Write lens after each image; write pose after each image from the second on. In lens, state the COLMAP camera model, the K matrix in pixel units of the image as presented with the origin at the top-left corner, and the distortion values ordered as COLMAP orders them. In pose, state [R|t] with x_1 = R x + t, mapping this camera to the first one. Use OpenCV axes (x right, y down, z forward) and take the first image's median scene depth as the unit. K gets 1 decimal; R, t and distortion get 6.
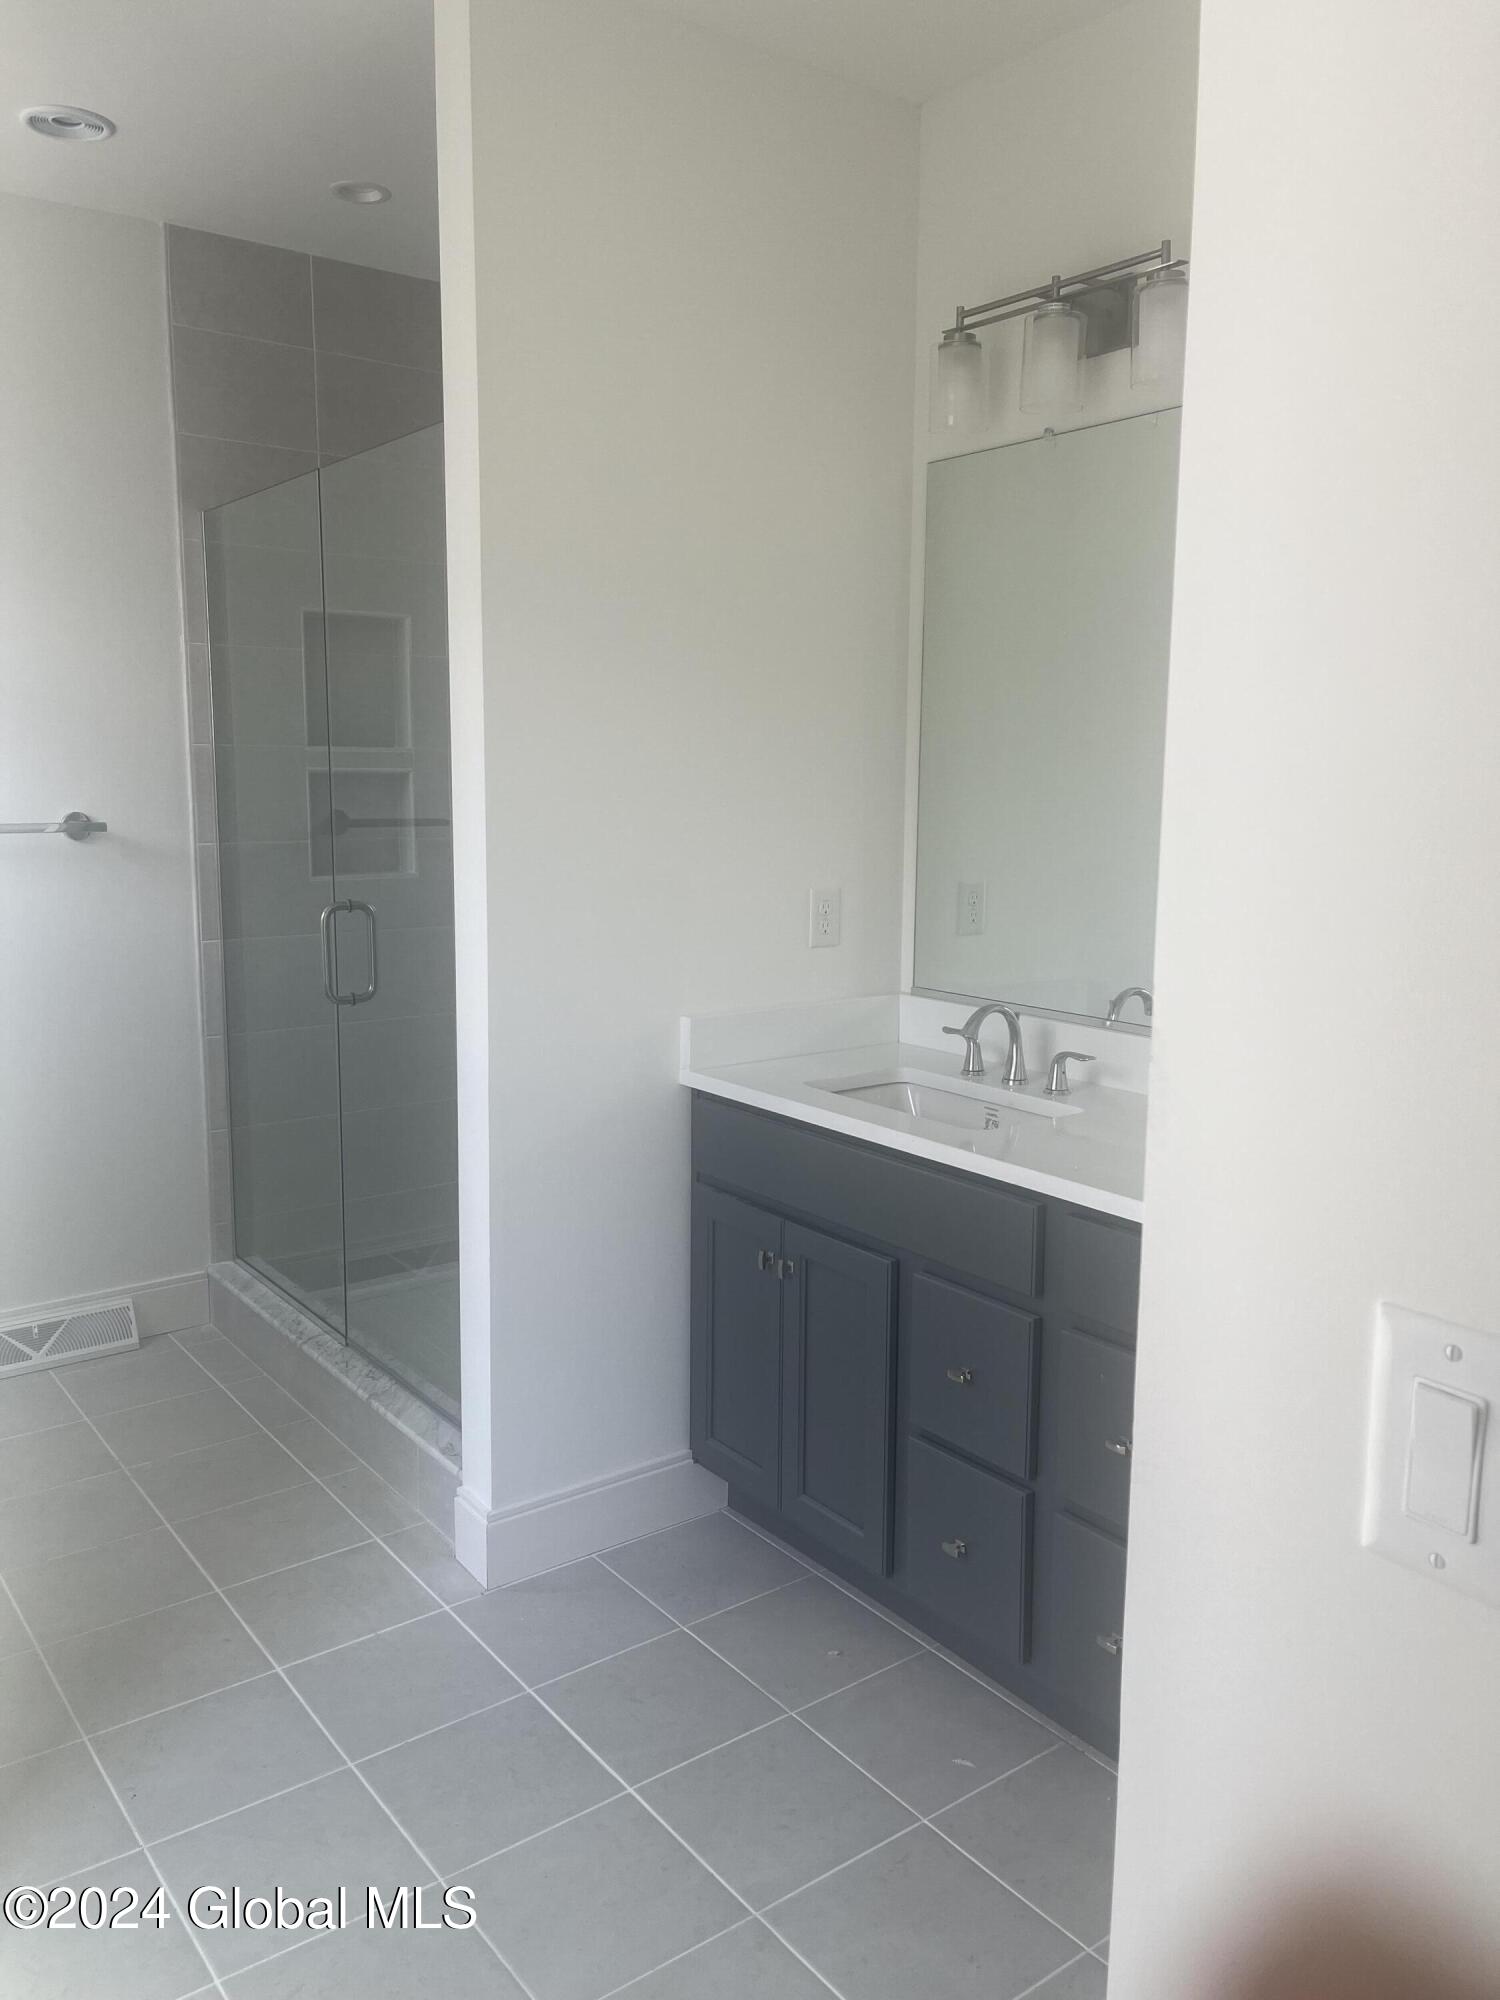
lens RADIAL K [[1552.8, 0, 721.2], [0, 1552.8, 961.6], [0, 0, 1]] dist [0.050093, 0.001434]
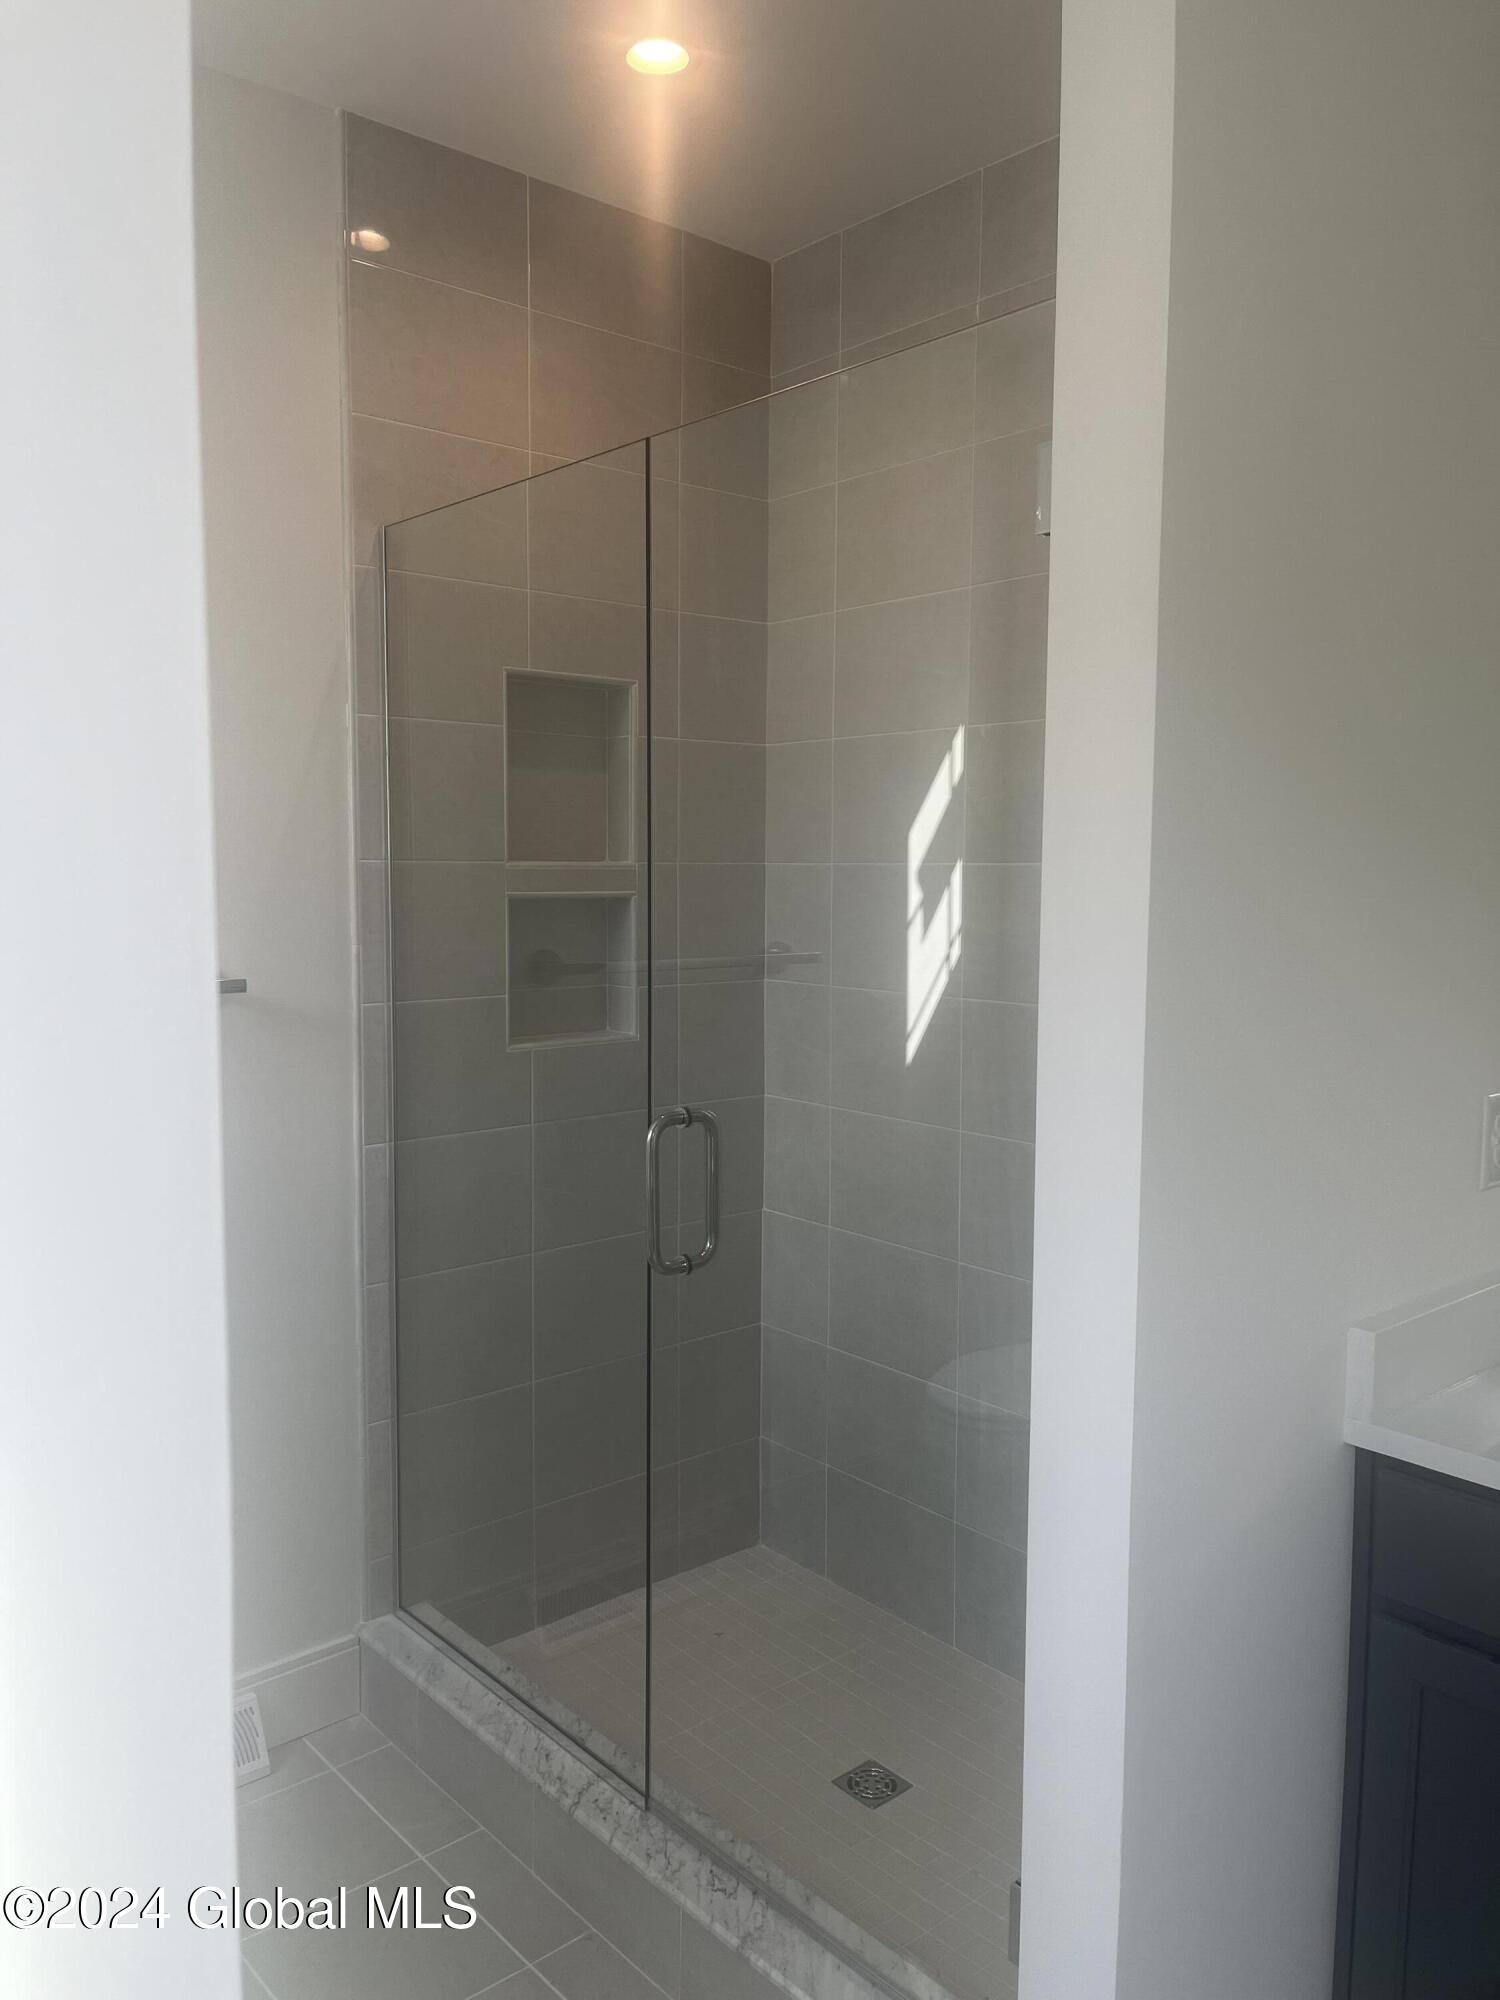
lens RADIAL K [[1552.8, 0, 721.2], [0, 1552.8, 961.6], [0, 0, 1]] dist [0.050093, 0.001434]
pose [[0.997806, -0.009008, 0.065590, -0.223398], [0.013025, 0.998048, -0.061084, -0.050607], [-0.064912, 0.061804, 0.995975, 0.309348]]
